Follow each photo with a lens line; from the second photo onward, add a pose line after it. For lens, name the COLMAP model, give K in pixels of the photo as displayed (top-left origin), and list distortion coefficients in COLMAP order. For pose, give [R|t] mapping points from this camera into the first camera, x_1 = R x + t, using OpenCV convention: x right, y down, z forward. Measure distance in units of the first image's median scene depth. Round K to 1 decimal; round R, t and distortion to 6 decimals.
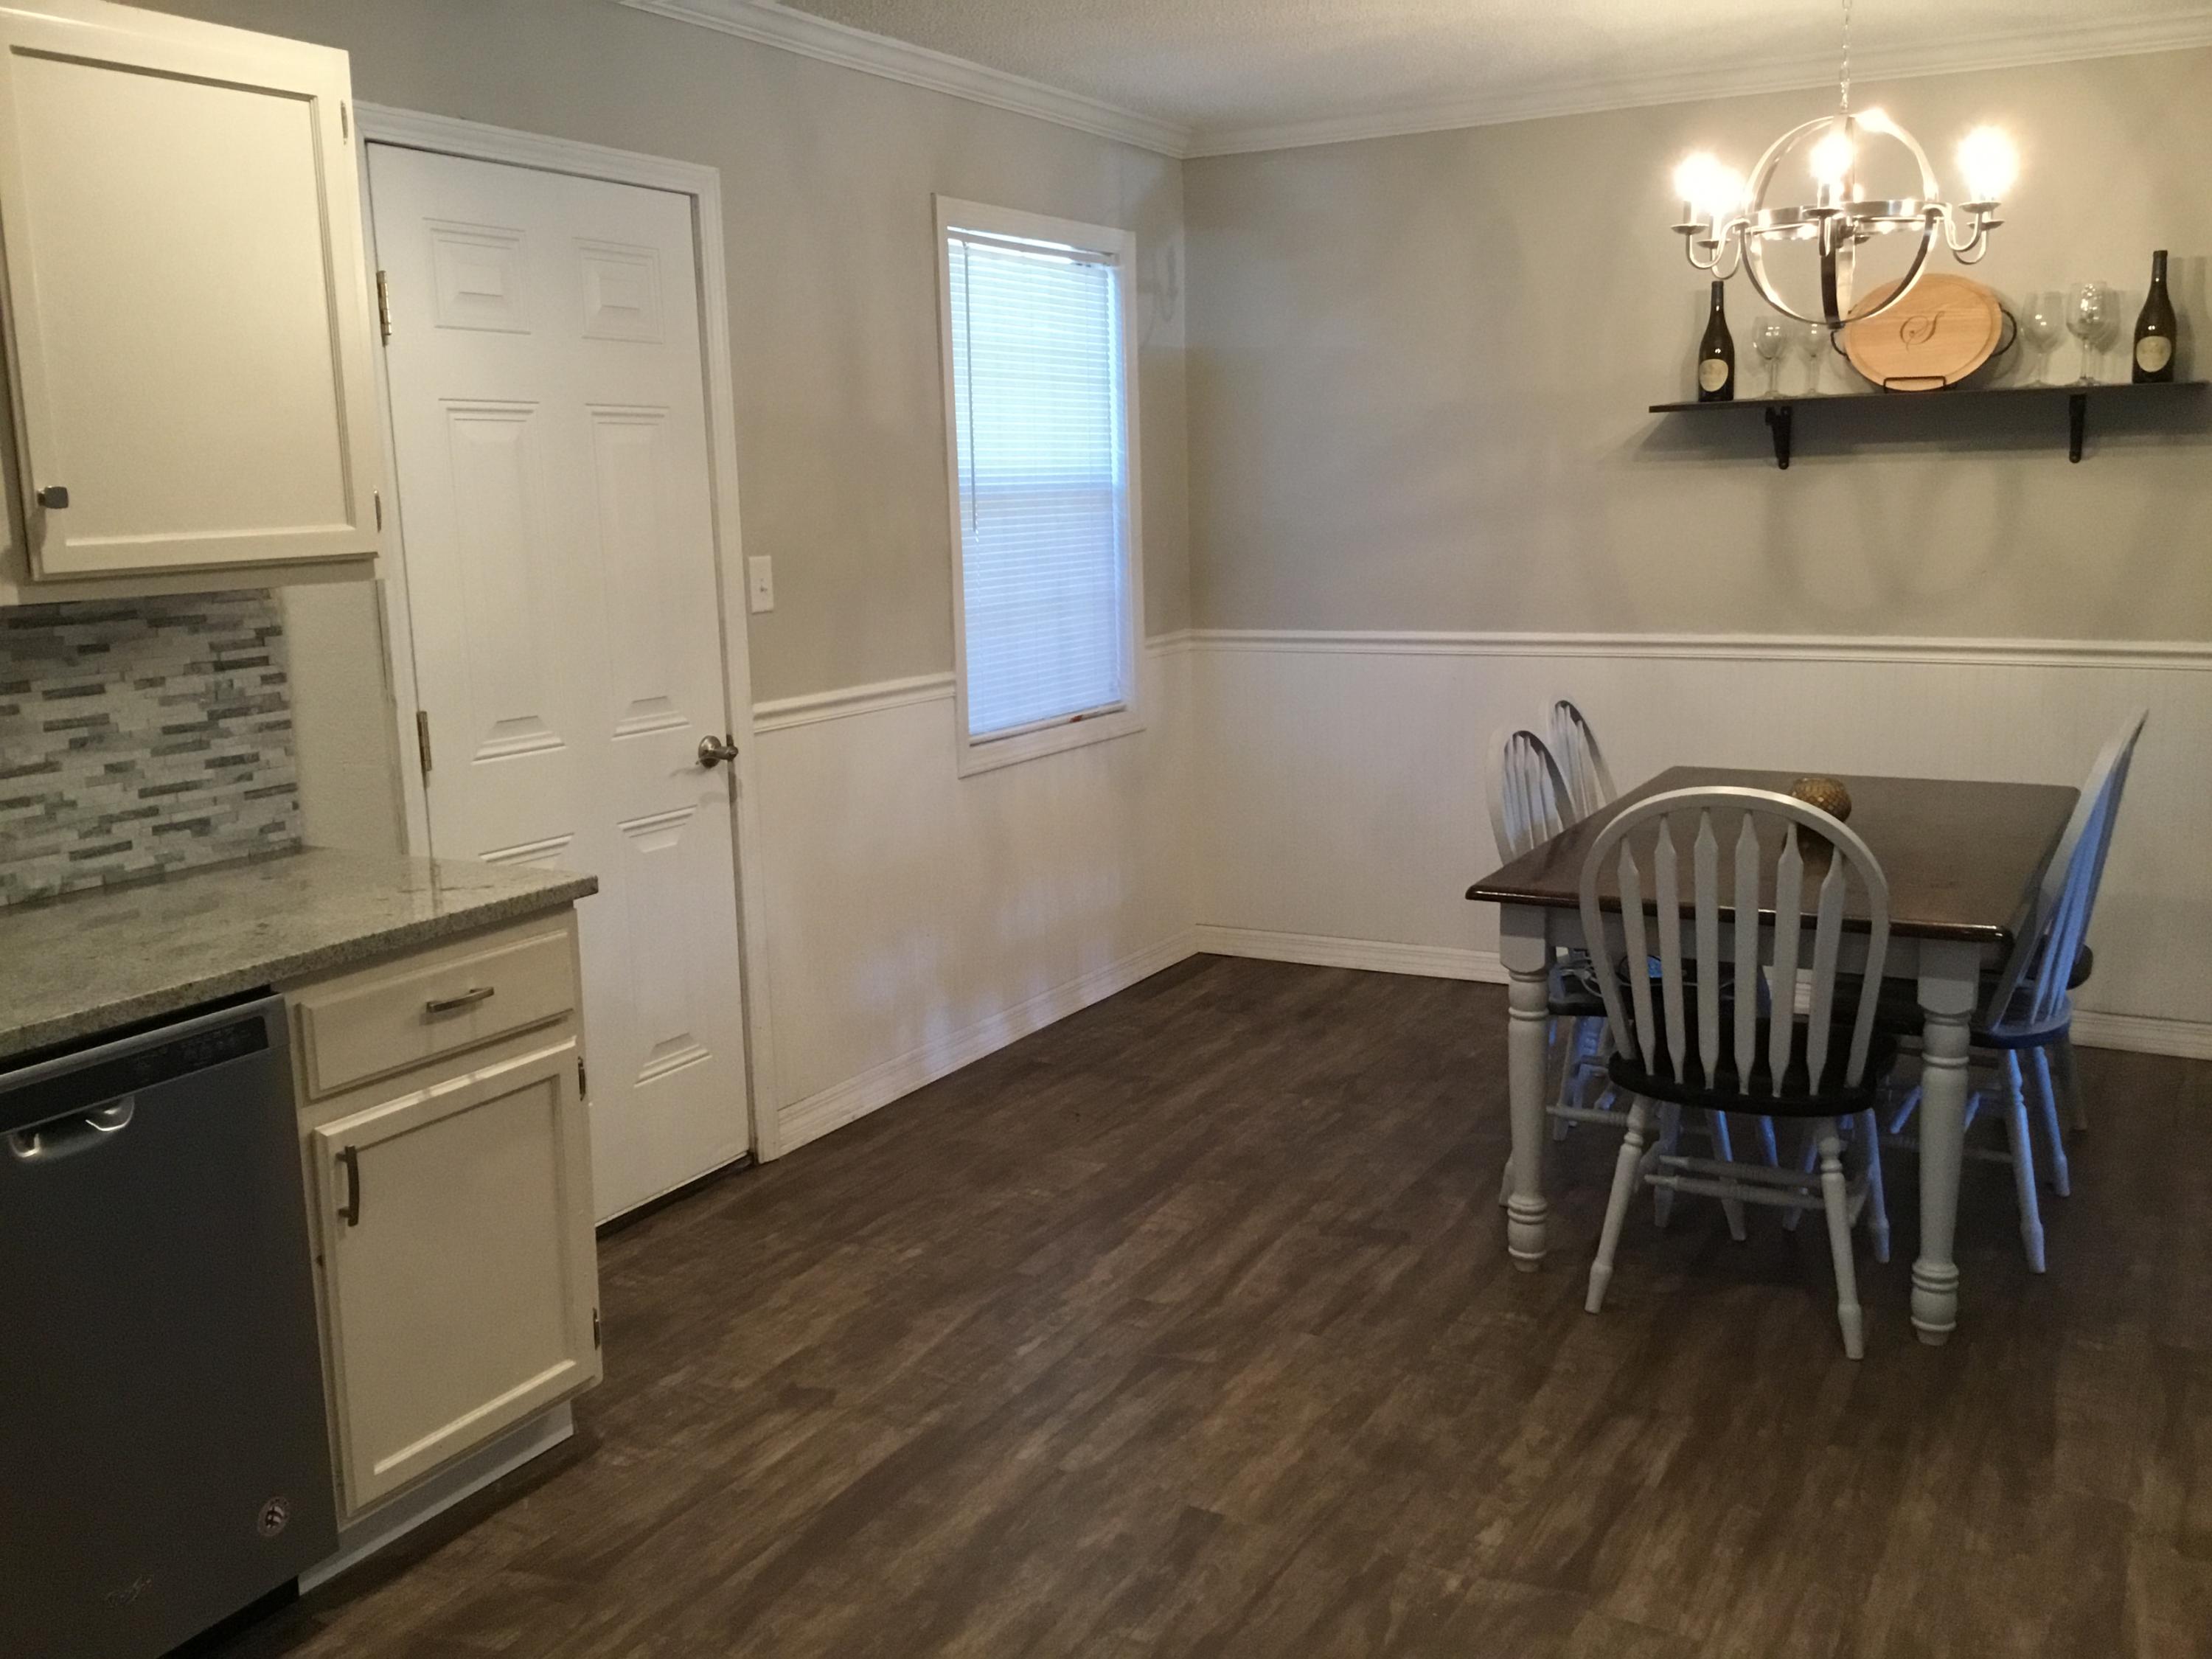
lens RADIAL K [[1979.2, 0, 1109.6], [0, 1979.2, 816.5], [0, 0, 1]] dist [0.127283, -0.229346]
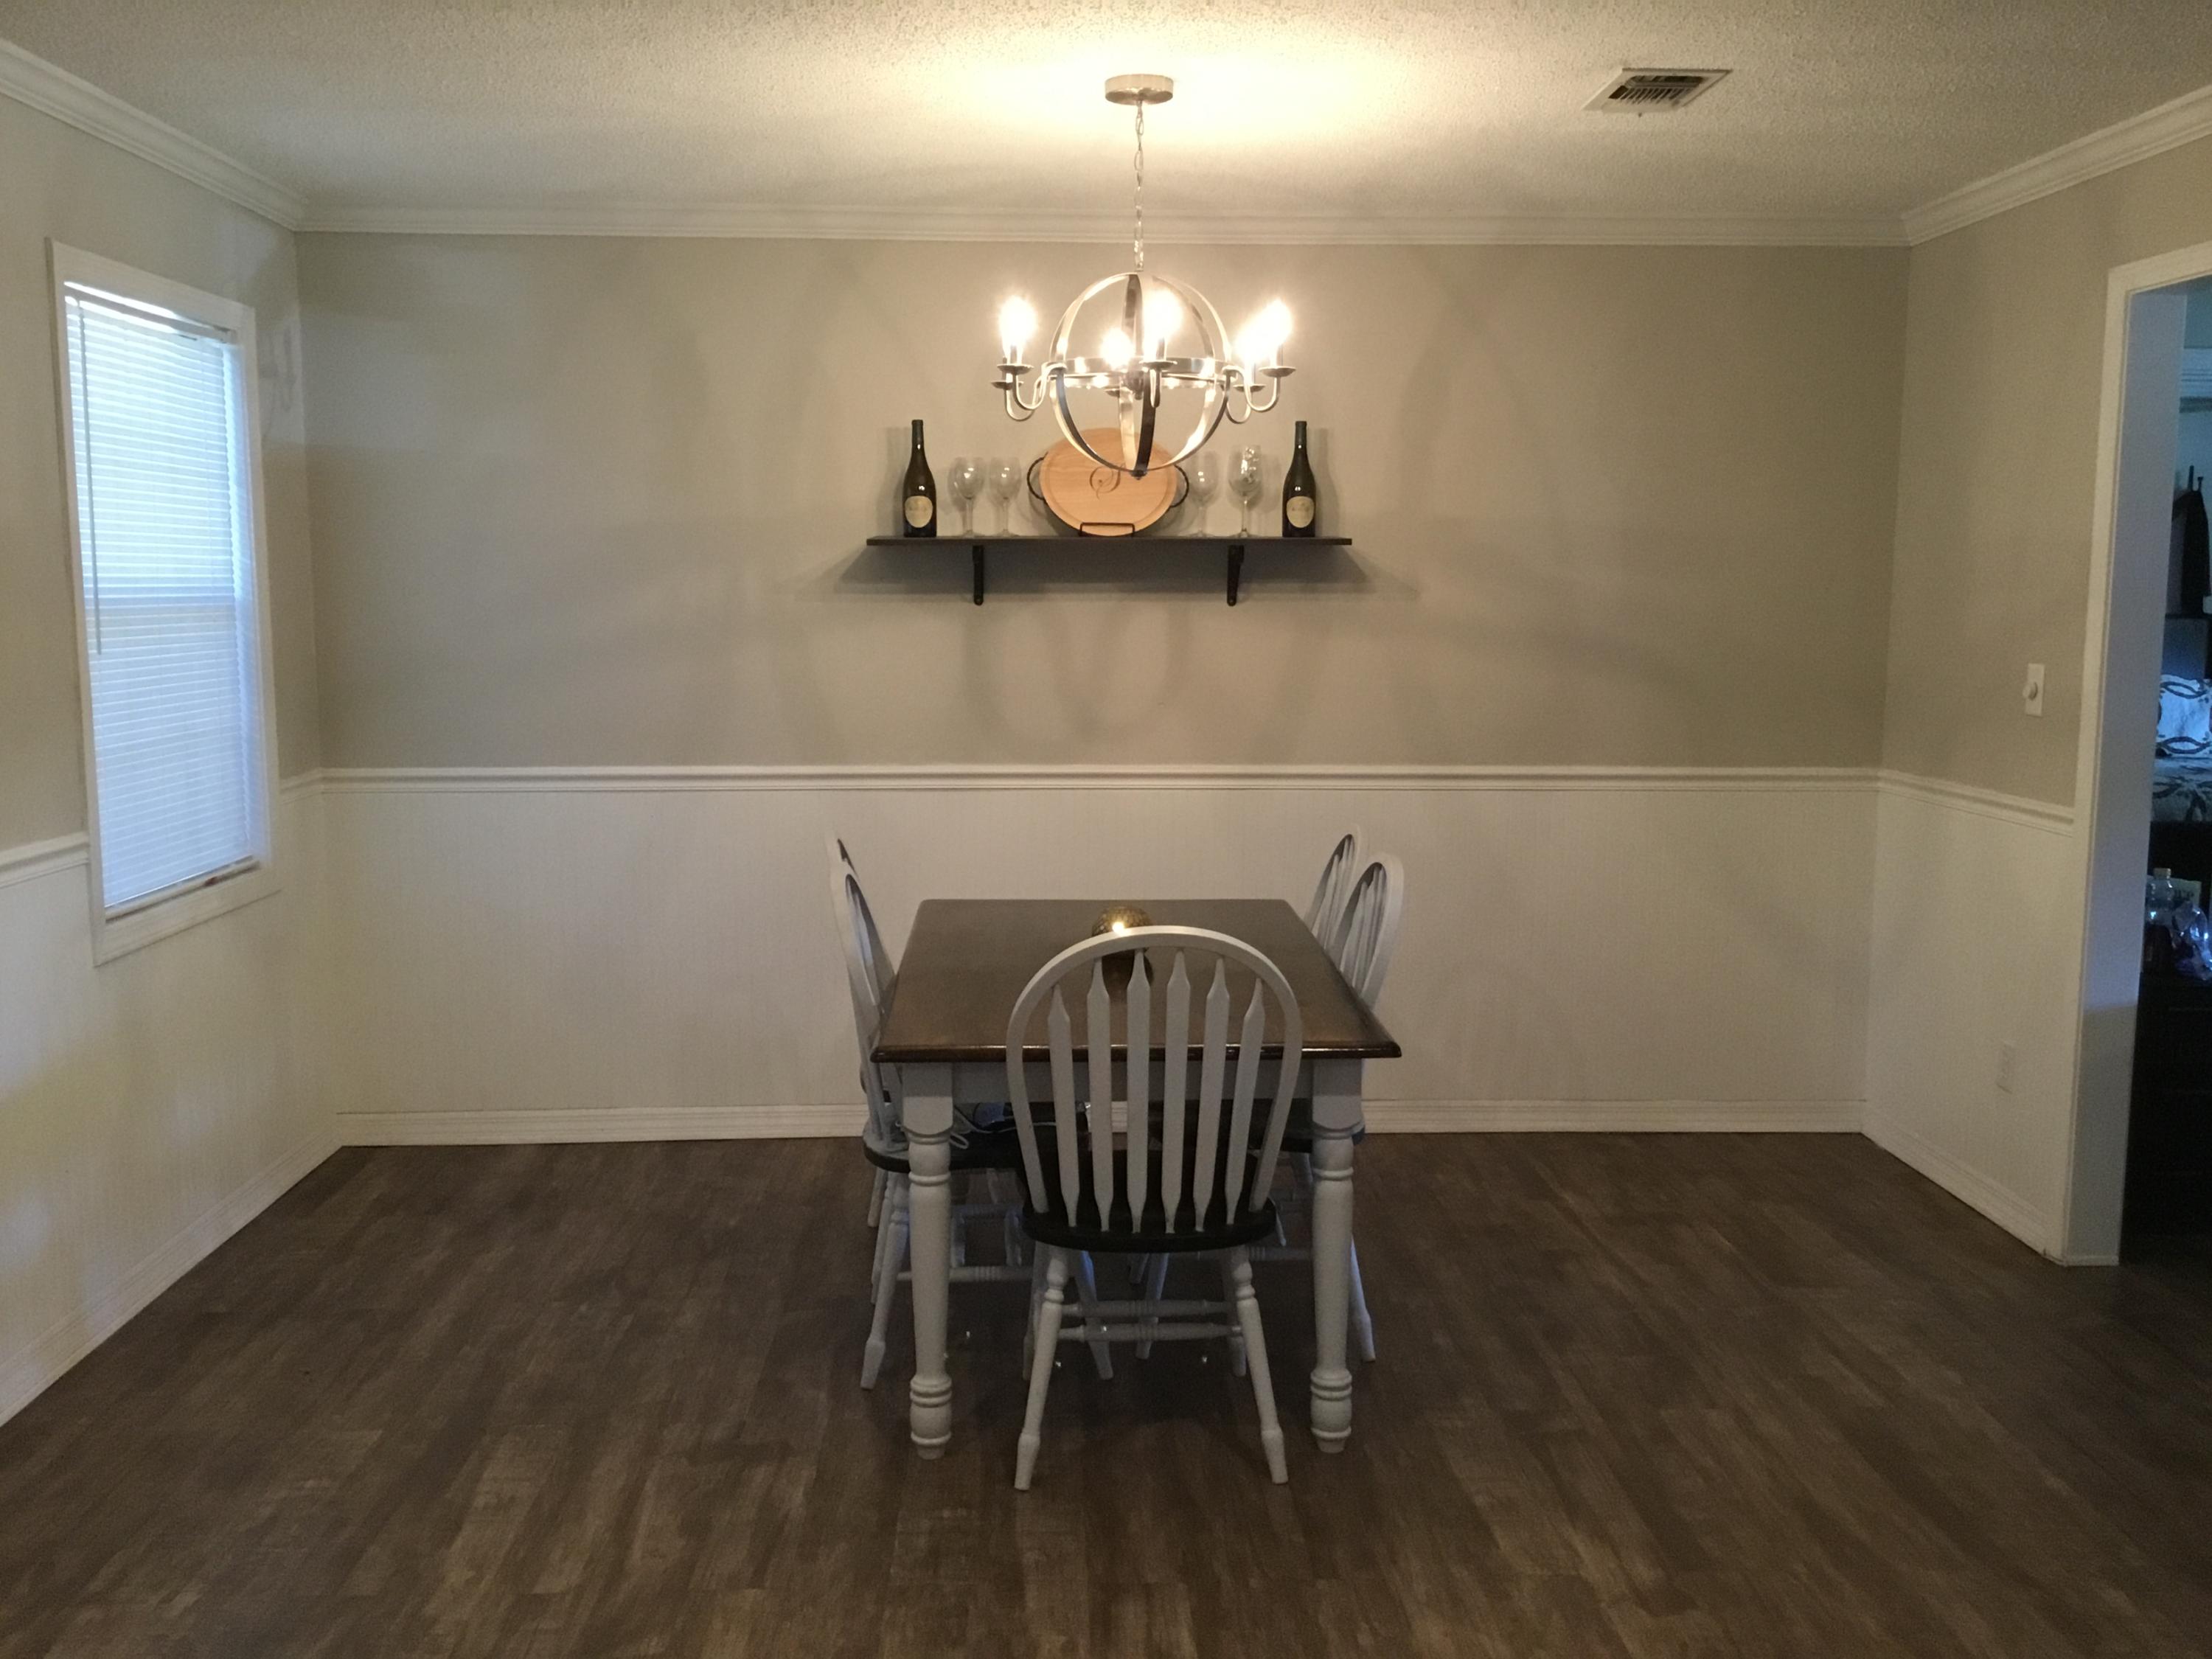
lens RADIAL K [[1979.2, 0, 1109.6], [0, 1979.2, 816.5], [0, 0, 1]] dist [0.127283, -0.229346]
pose [[0.854848, -0.035393, 0.517670, -0.151399], [0.065944, 0.996992, -0.040731, -0.020838], [-0.514671, 0.068957, 0.854610, 0.113120]]
